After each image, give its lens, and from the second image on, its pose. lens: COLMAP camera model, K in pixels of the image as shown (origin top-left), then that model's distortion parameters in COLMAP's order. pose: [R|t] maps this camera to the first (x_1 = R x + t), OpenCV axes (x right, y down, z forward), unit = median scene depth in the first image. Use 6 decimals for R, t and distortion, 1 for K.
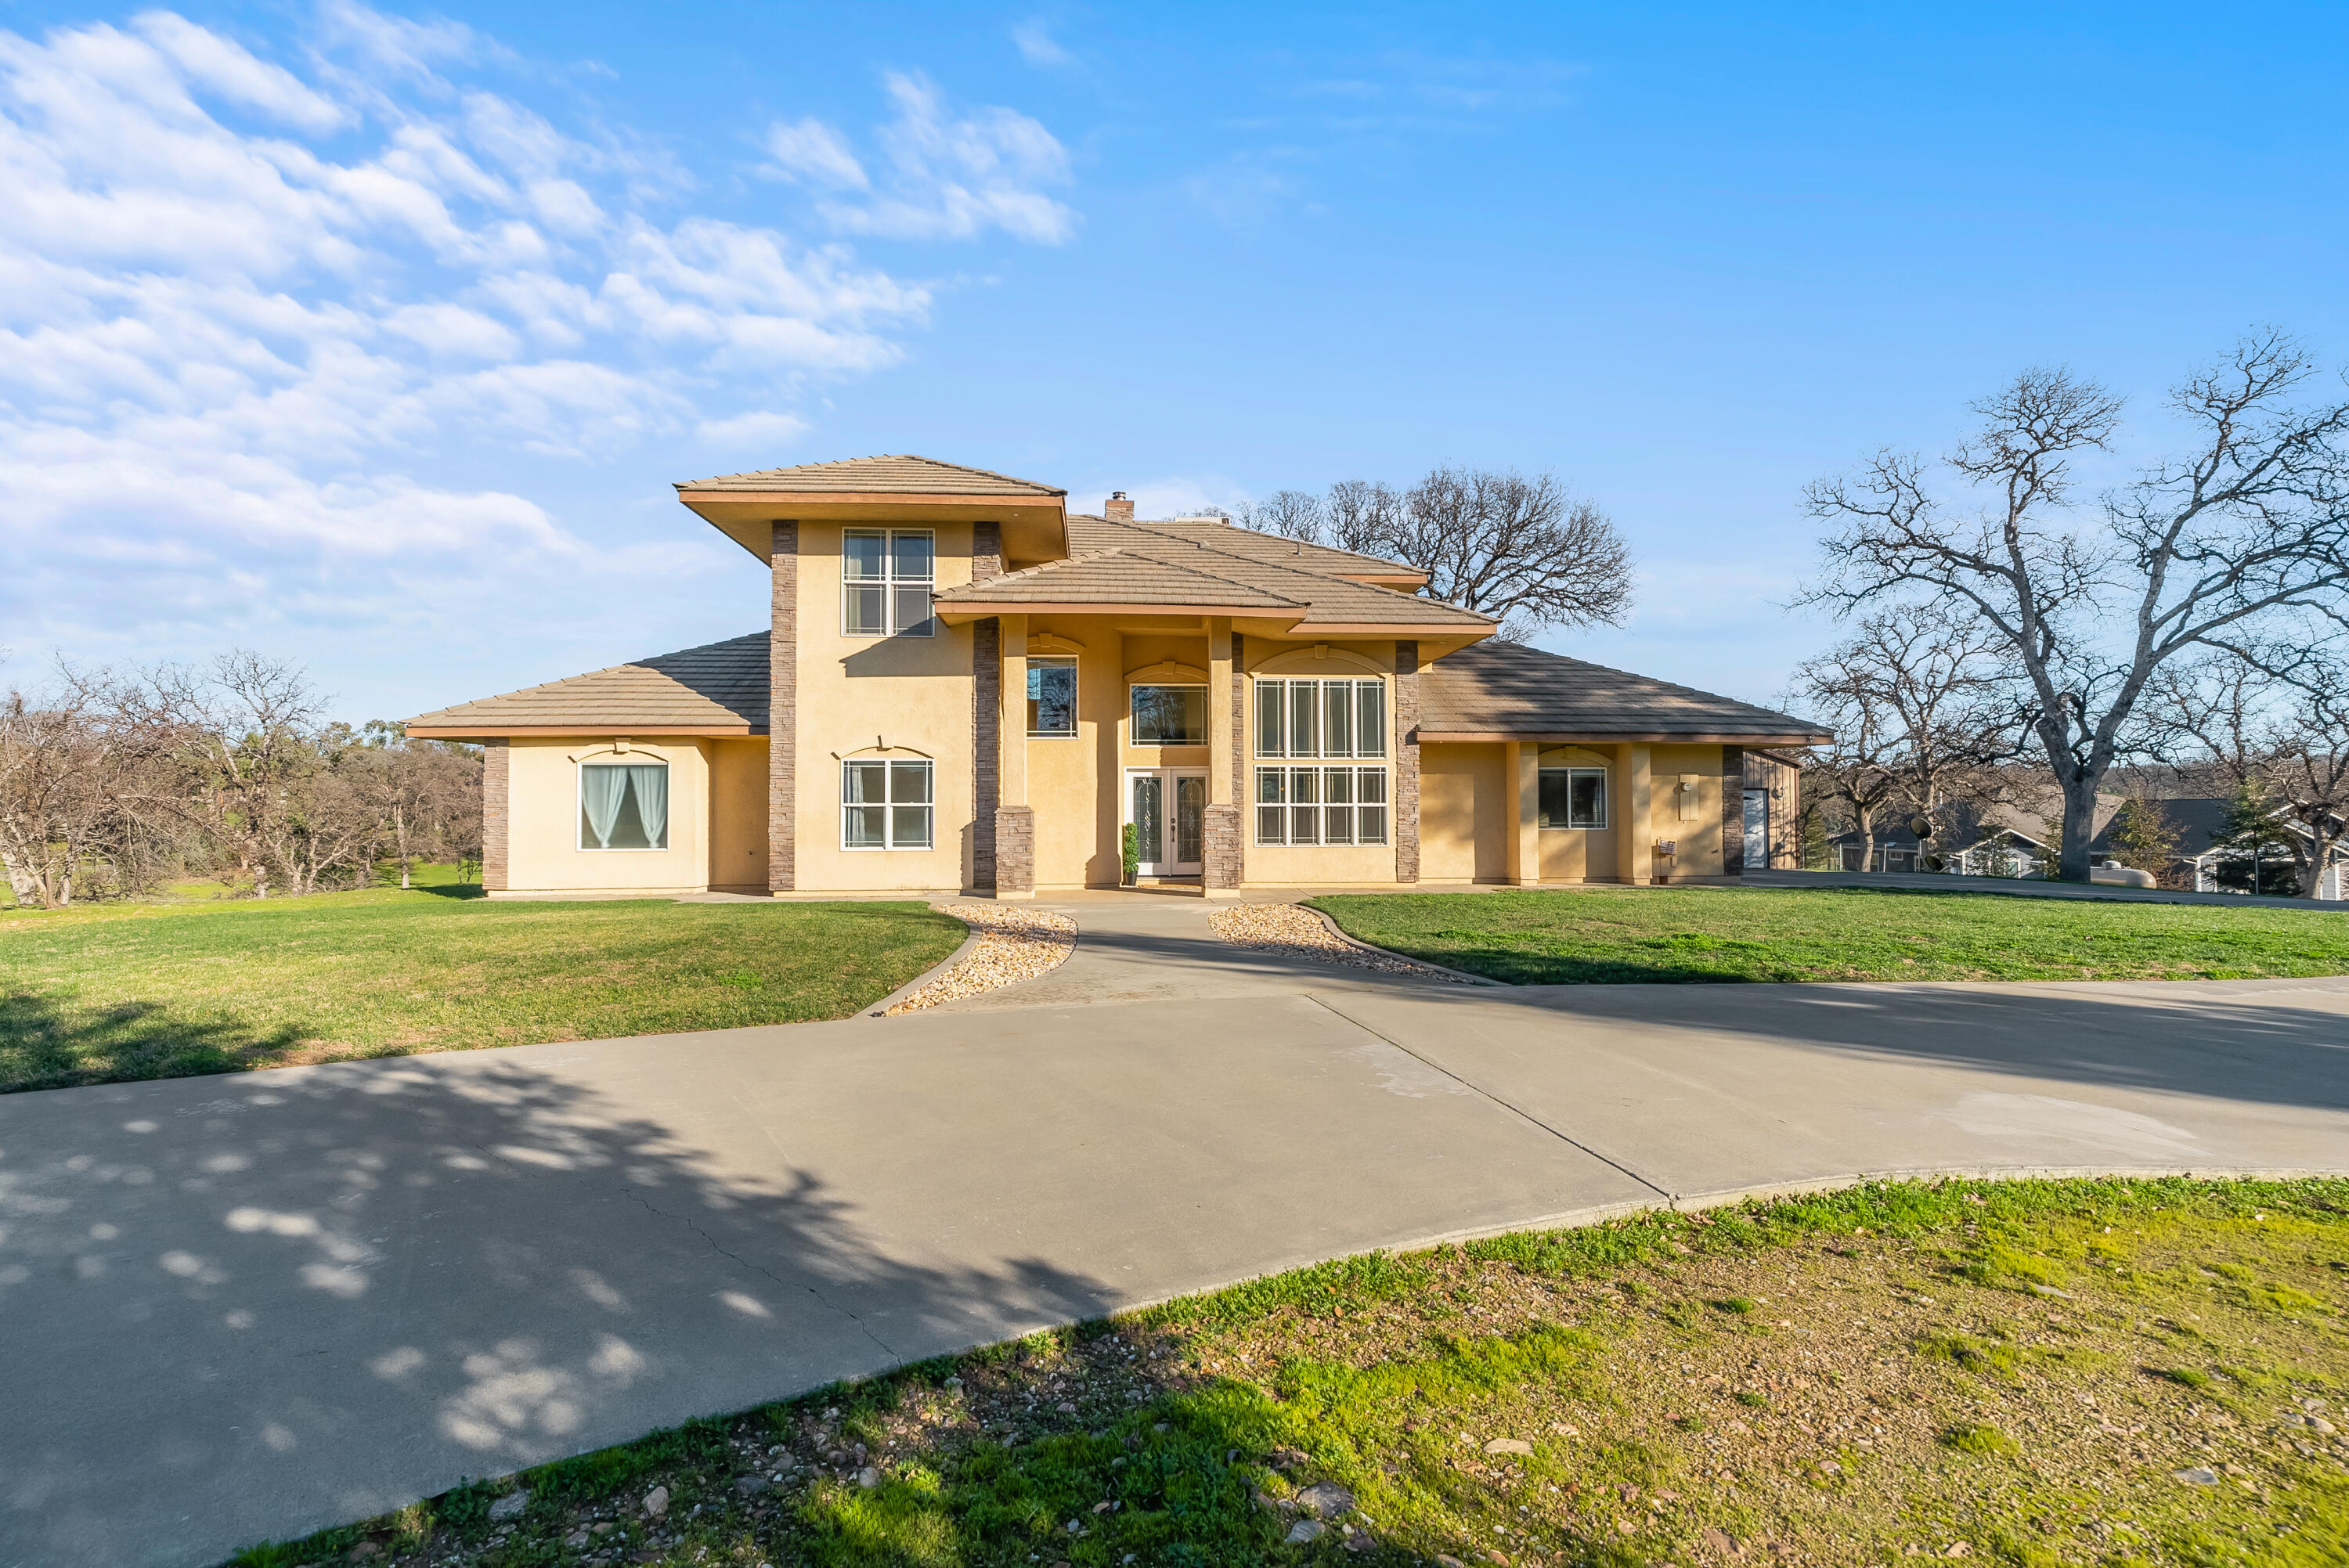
lens RADIAL K [[1055.4, 0, 1172.9], [0, 1055.4, 806.5], [0, 0, 1]] dist [-0.028316, -0.000046]
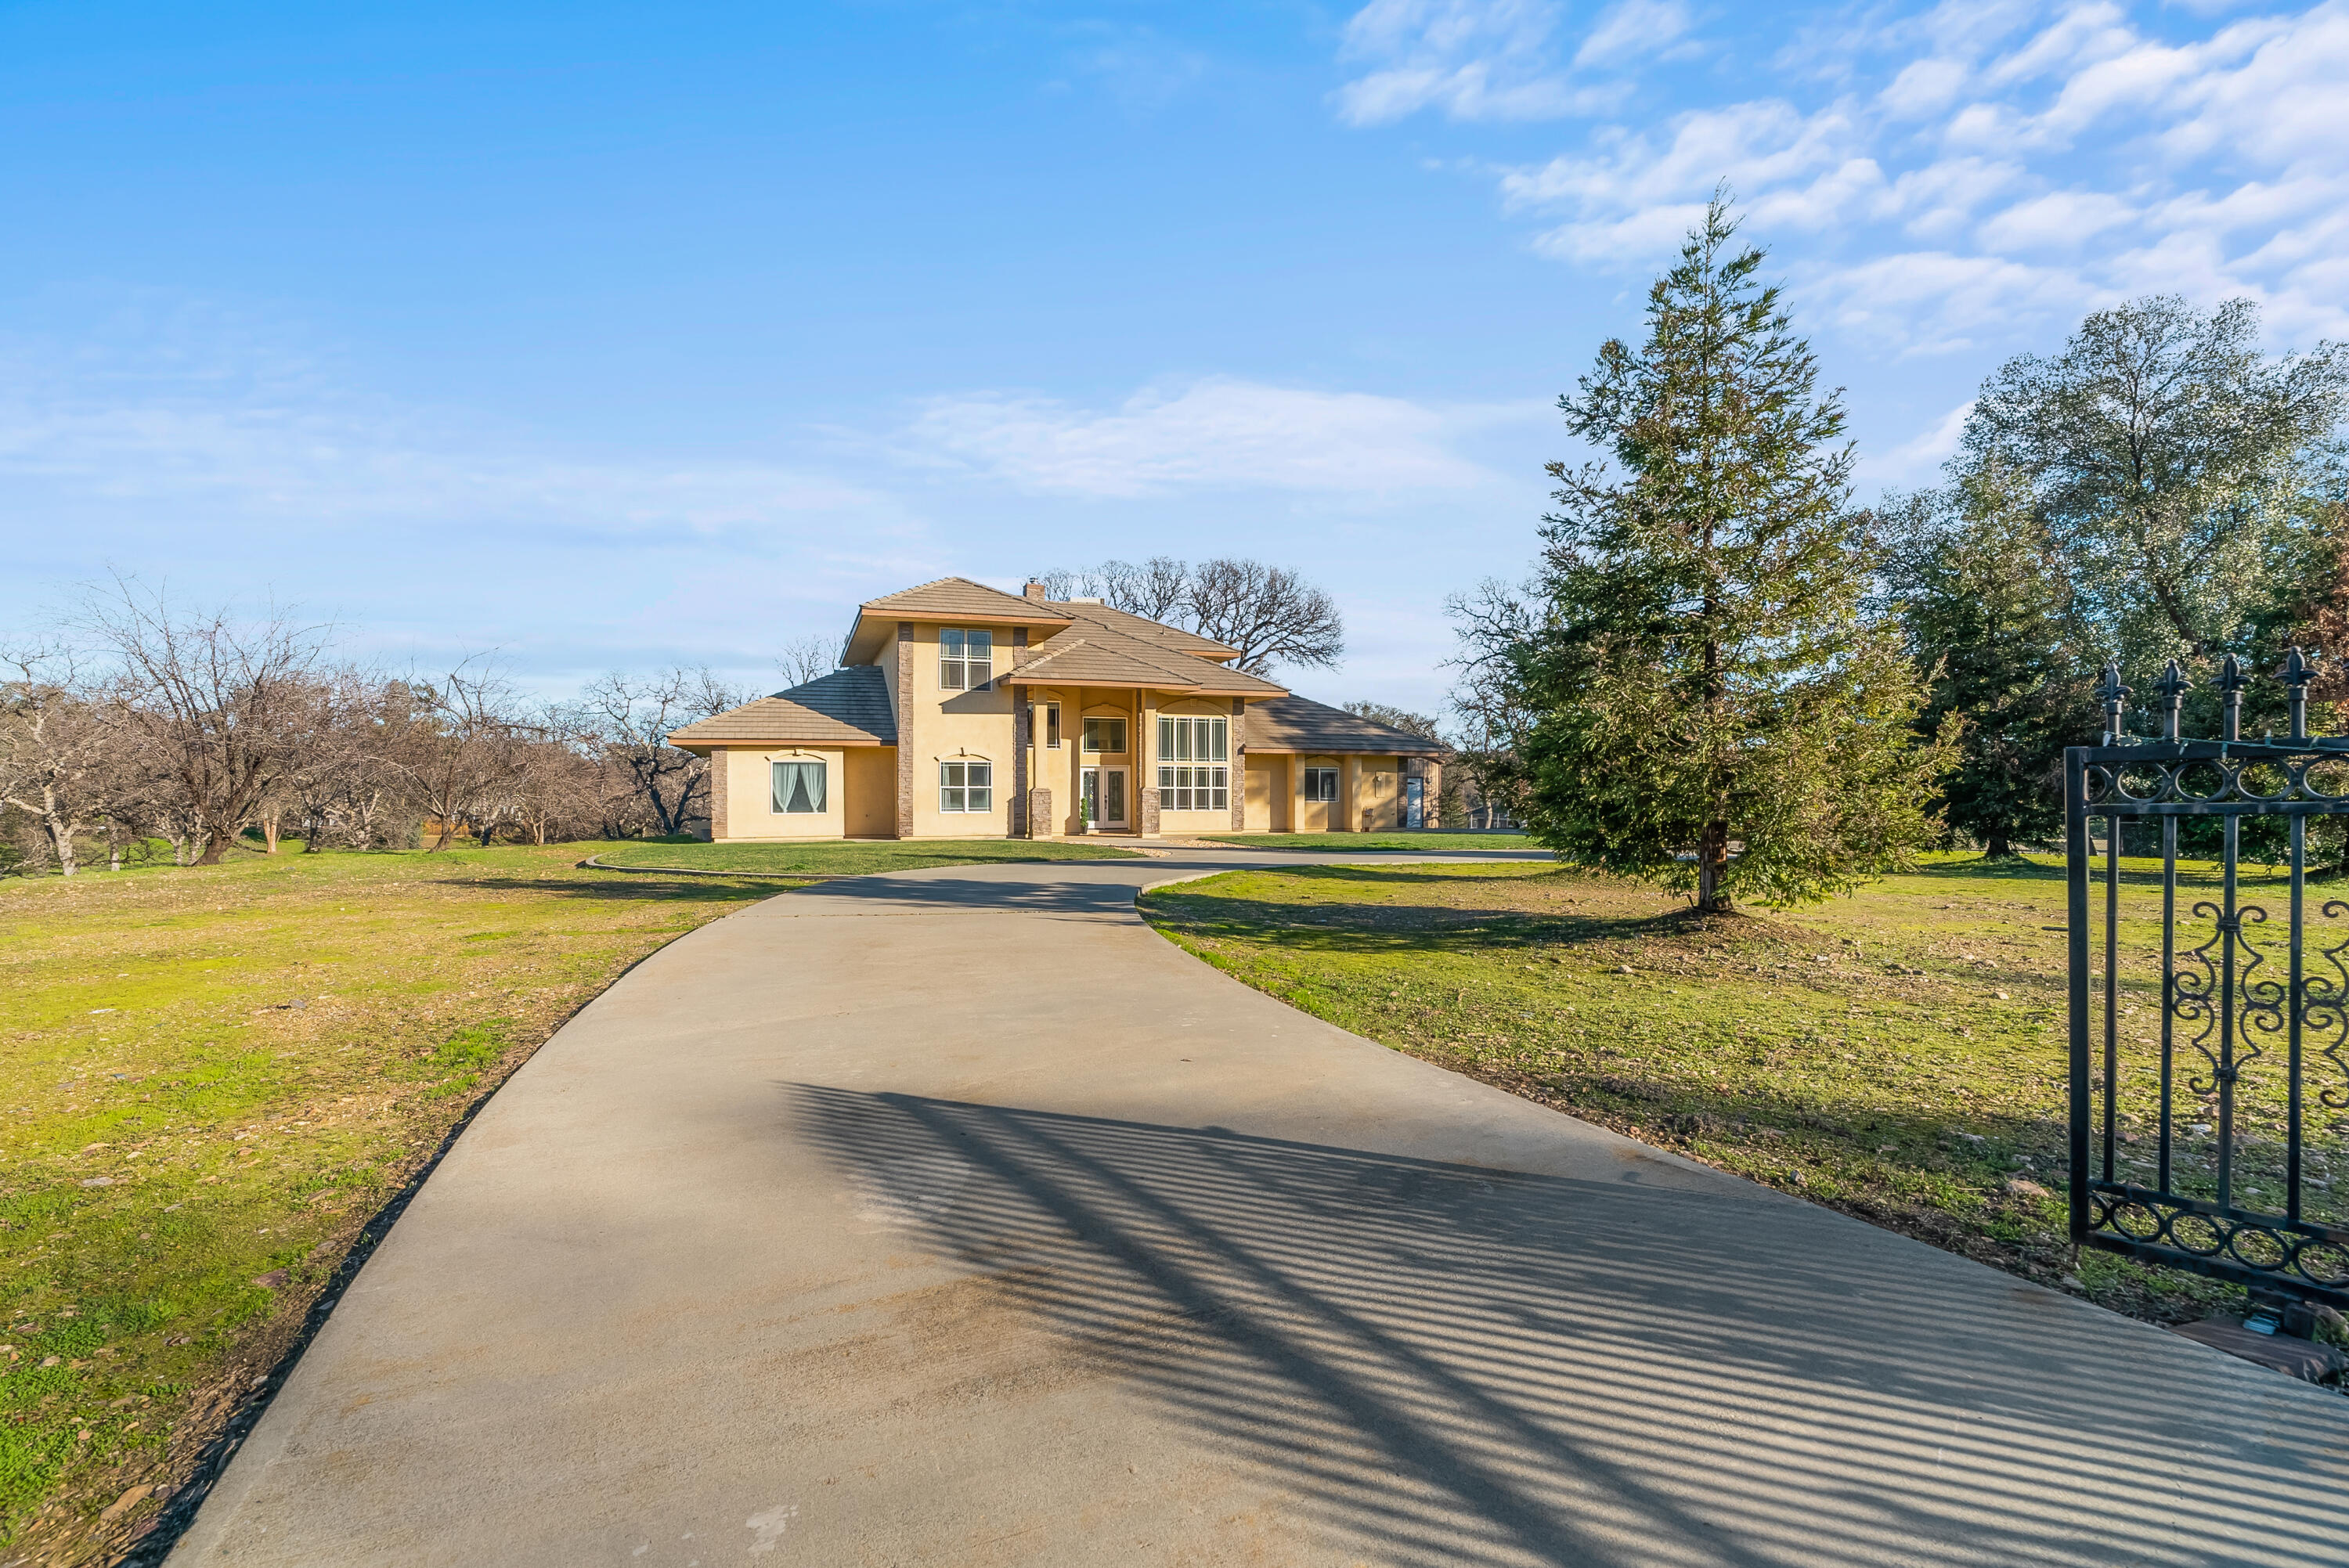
lens RADIAL K [[1063.1, 0, 1169.7], [0, 1063.1, 790.9], [0, 0, 1]] dist [-0.006005, 0.000218]
pose [[0.962891, 0.002954, 0.269874, -0.397825], [-0.005196, 0.999958, 0.007594, -0.010052], [-0.269840, -0.008715, 0.962866, -0.752072]]
